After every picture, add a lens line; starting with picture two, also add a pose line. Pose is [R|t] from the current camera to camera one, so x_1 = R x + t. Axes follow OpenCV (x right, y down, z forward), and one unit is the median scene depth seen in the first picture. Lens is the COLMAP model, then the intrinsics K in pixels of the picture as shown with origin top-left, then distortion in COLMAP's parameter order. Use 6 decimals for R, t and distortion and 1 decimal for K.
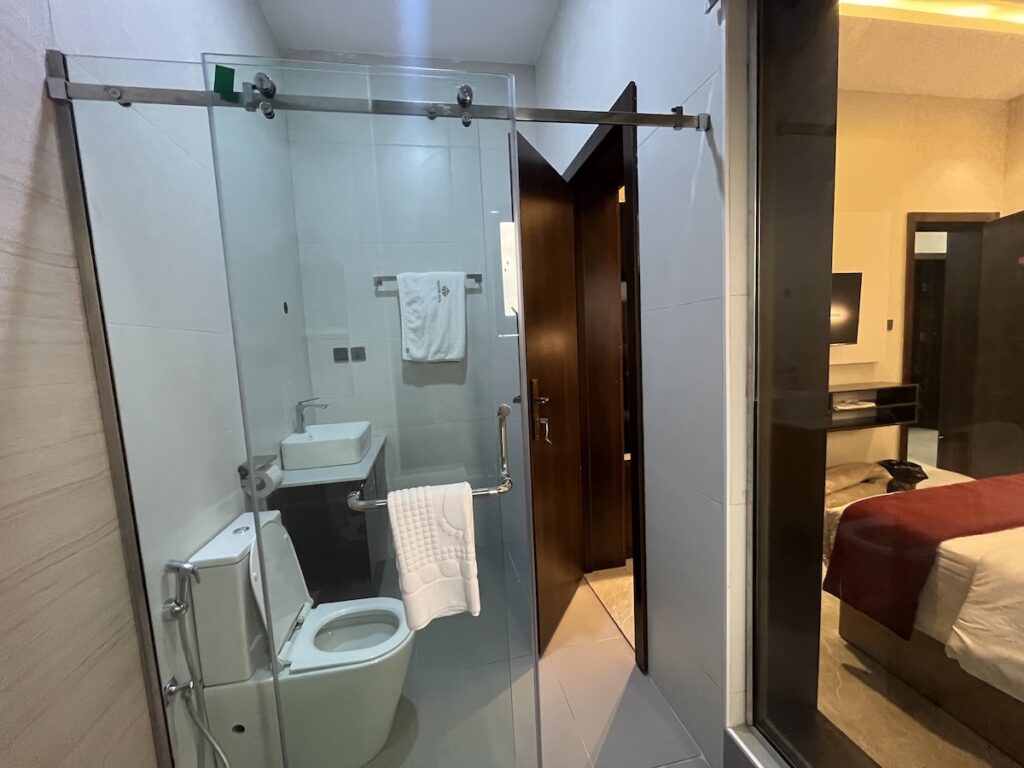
lens RADIAL K [[411.2, 0, 508.3], [0, 411.2, 388.1], [0, 0, 1]] dist [-0.001147, -0.002962]
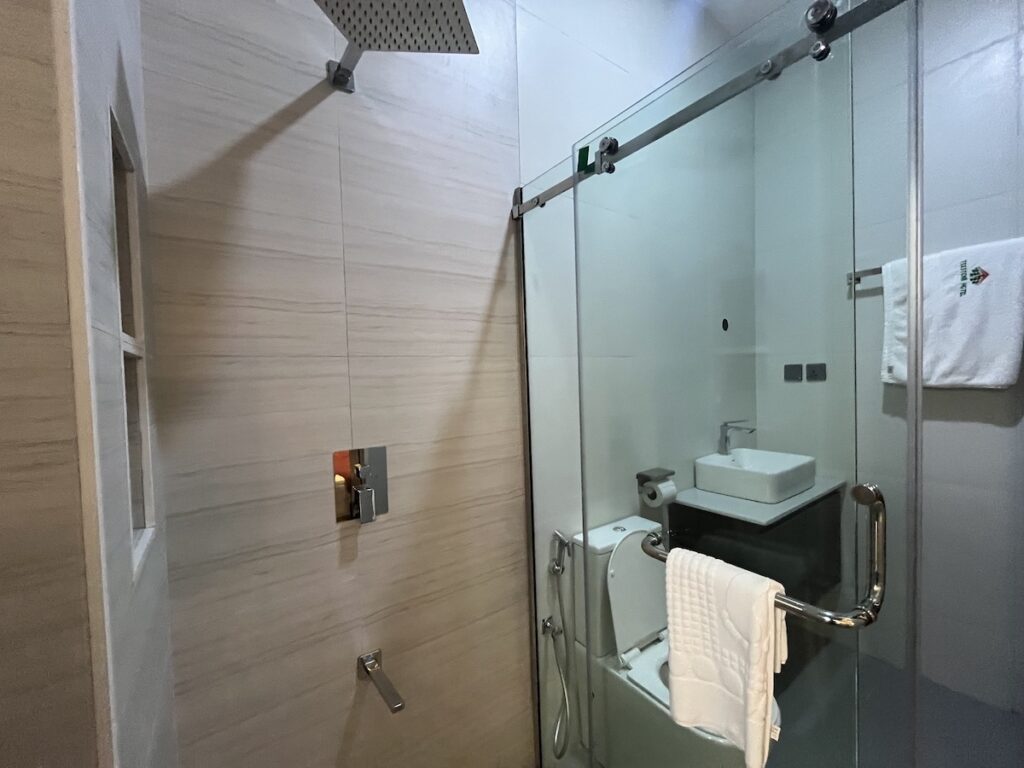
lens RADIAL K [[411.2, 0, 508.3], [0, 411.2, 388.1], [0, 0, 1]] dist [-0.001147, -0.002962]
pose [[0.415877, 0.064073, -0.907161, 0.301382], [-0.078604, 0.996314, 0.034335, -0.078203], [0.906017, 0.057027, 0.419381, 0.263368]]
